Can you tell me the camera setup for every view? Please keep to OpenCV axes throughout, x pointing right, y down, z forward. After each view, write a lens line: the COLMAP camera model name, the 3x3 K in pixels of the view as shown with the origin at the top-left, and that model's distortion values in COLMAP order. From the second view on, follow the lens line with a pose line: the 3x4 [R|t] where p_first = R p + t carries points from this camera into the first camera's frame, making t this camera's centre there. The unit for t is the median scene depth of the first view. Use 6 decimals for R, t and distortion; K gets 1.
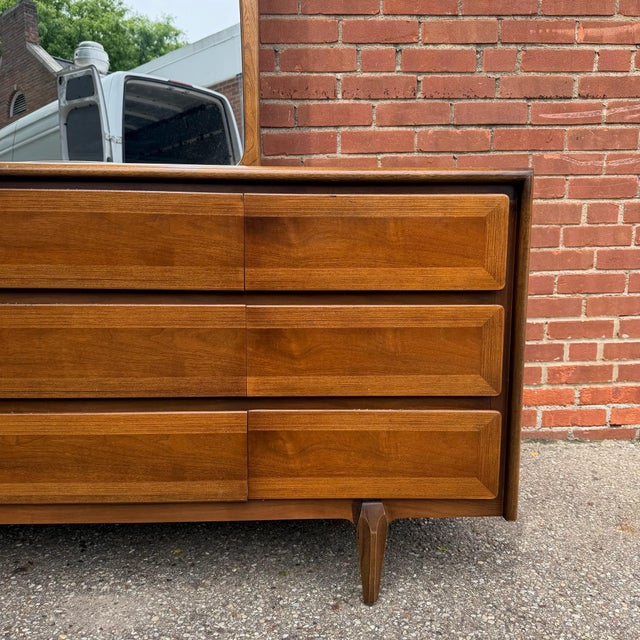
lens RADIAL K [[606.9, 0, 320.0], [0, 606.9, 320.0], [0, 0, 1]] dist [0.064888, -0.111791]
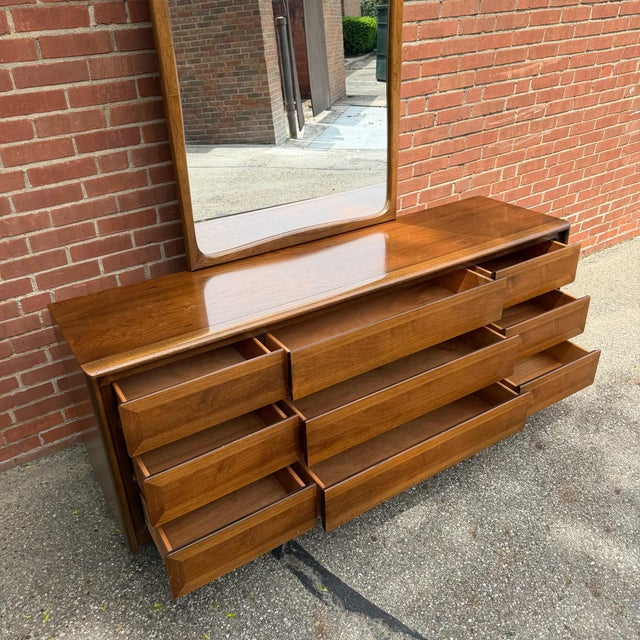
lens RADIAL K [[606.9, 0, 320.0], [0, 606.9, 320.0], [0, 0, 1]] dist [0.064888, -0.111791]
pose [[0.864218, -0.267788, 0.425931, -0.921469], [0.106384, 0.924704, 0.365519, -0.512079], [-0.491742, -0.270576, 0.827634, -0.314109]]
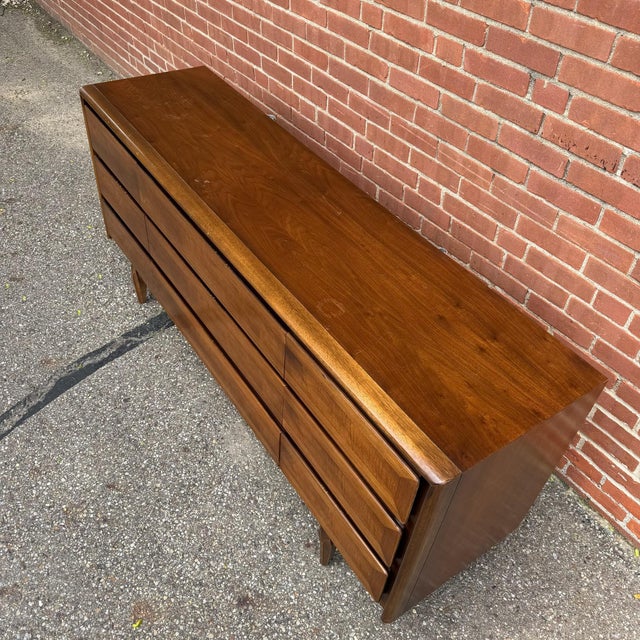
lens RADIAL K [[604.0, 0, 316.6], [0, 604.0, 321.2], [0, 0, 1]] dist [0.041099, -0.074499]
pose [[0.530233, 0.606015, -0.592958, 0.411582], [-0.185314, 0.765291, 0.616432, -0.634527], [0.827352, -0.216970, 0.518086, 0.219176]]
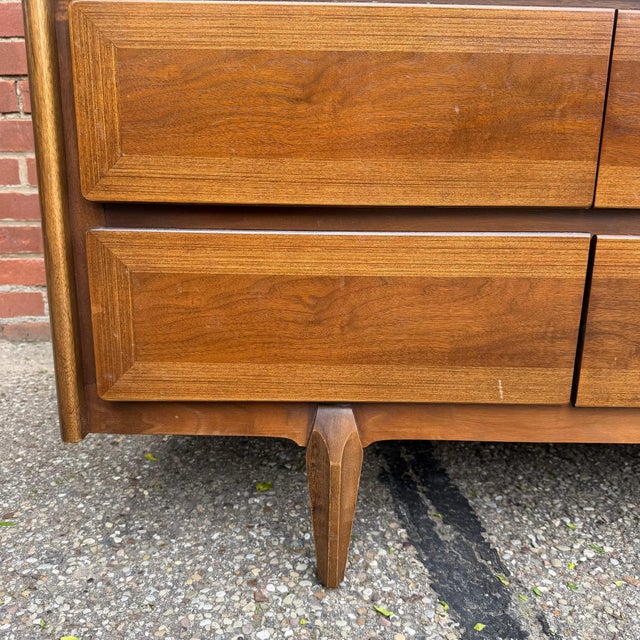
lens RADIAL K [[596.9, 0, 318.5], [0, 596.9, 319.5], [0, 0, 1]] dist [0.127234, -0.255917]
pose [[0.999478, 0.016680, -0.027675, -0.703229], [-0.013366, 0.993171, 0.115902, 0.100845], [0.029419, -0.115472, 0.992875, 0.280521]]
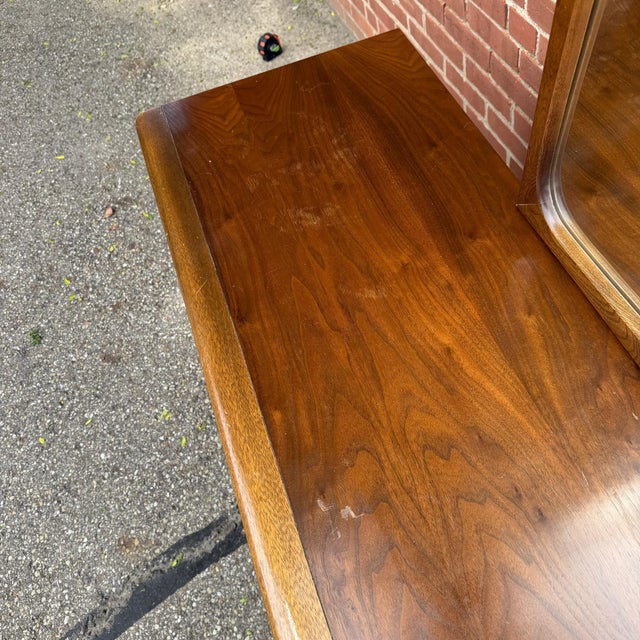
lens RADIAL K [[596.9, 0, 318.5], [0, 596.9, 319.5], [0, 0, 1]] dist [0.127234, -0.255917]
pose [[0.283908, 0.780590, -0.556844, -0.319088], [0.003916, 0.579792, 0.814755, -0.520424], [0.958843, -0.233496, 0.161551, 0.591865]]
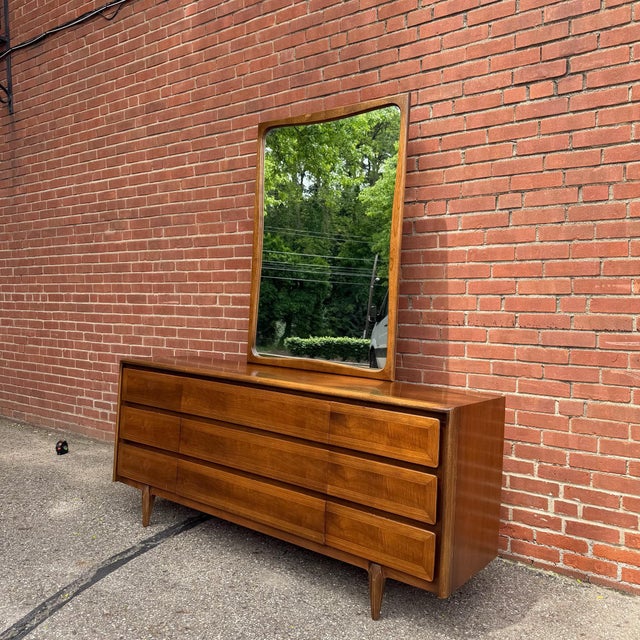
lens RADIAL K [[596.9, 0, 318.5], [0, 596.9, 319.5], [0, 0, 1]] dist [0.127234, -0.255917]
pose [[0.773022, 0.041907, -0.632994, 0.739838], [-0.132415, 0.986496, -0.096397, -0.171833], [0.620406, 0.158335, 0.768132, -0.475129]]
